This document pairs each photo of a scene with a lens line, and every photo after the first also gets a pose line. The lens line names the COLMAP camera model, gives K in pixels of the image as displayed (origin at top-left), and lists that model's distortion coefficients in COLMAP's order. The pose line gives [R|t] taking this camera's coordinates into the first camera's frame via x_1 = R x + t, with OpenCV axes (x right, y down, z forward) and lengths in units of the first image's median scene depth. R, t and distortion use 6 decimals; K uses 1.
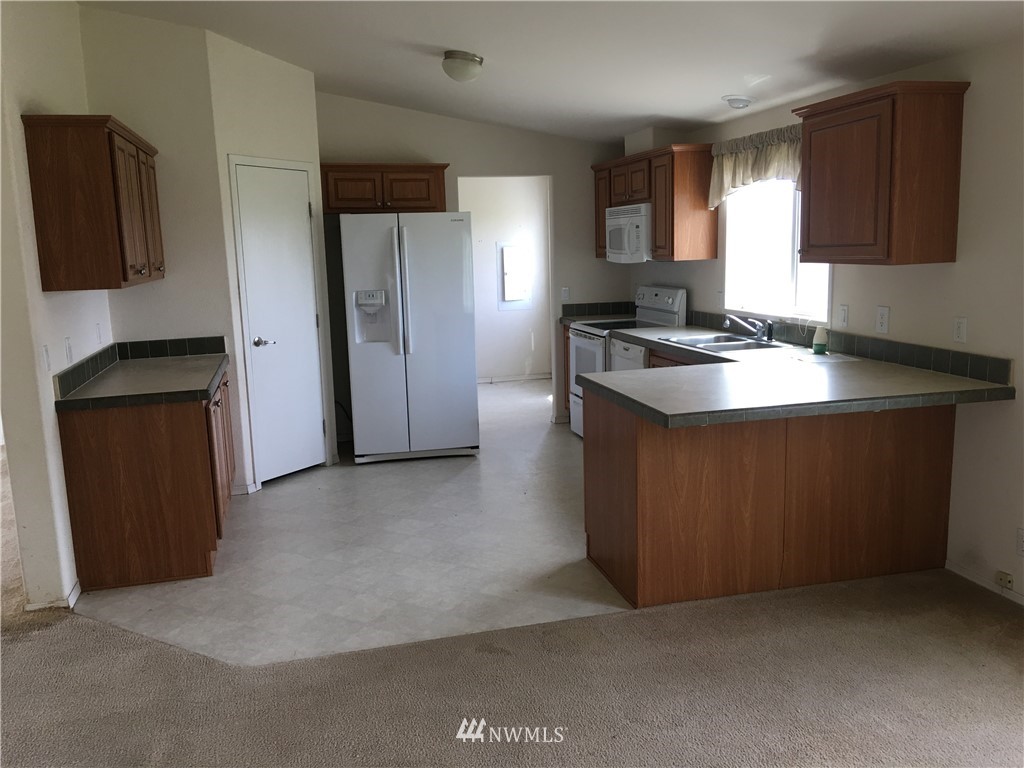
lens RADIAL K [[857.8, 0, 512.0], [0, 857.8, 384.0], [0, 0, 1]] dist [0.065348, -0.002307]
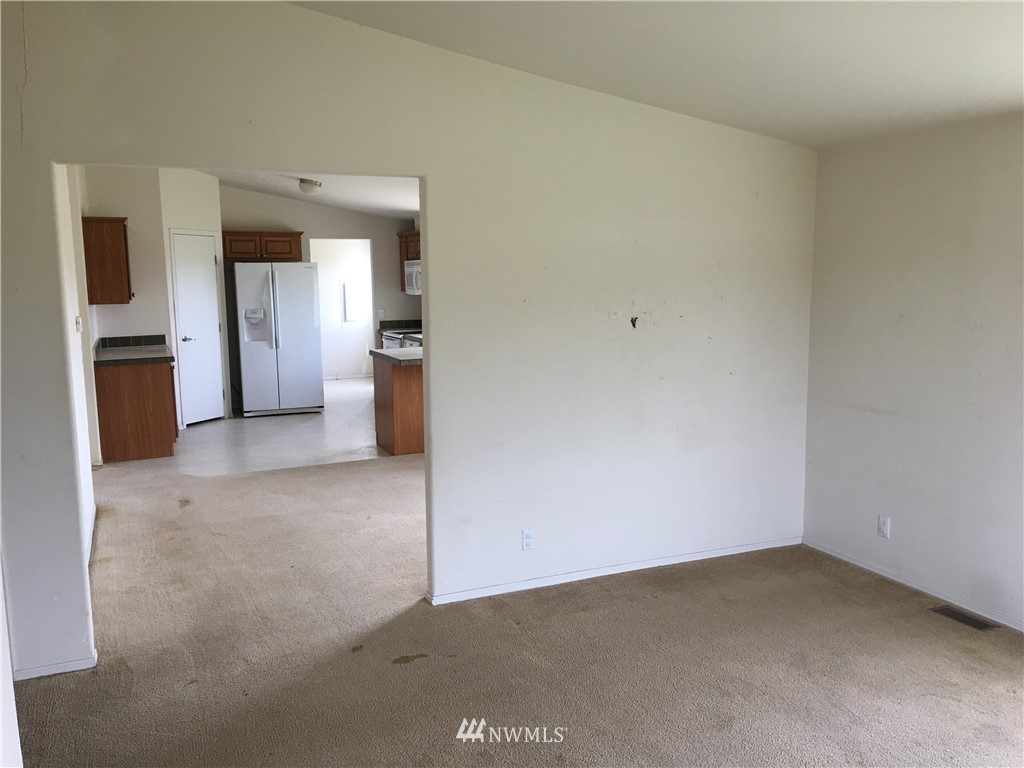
lens RADIAL K [[857.8, 0, 512.0], [0, 857.8, 384.0], [0, 0, 1]] dist [0.065348, -0.002307]
pose [[0.987502, -0.005835, 0.157498, 0.058665], [0.011977, 0.999203, -0.038074, 0.099364], [-0.157150, 0.039484, 0.986785, -0.675898]]
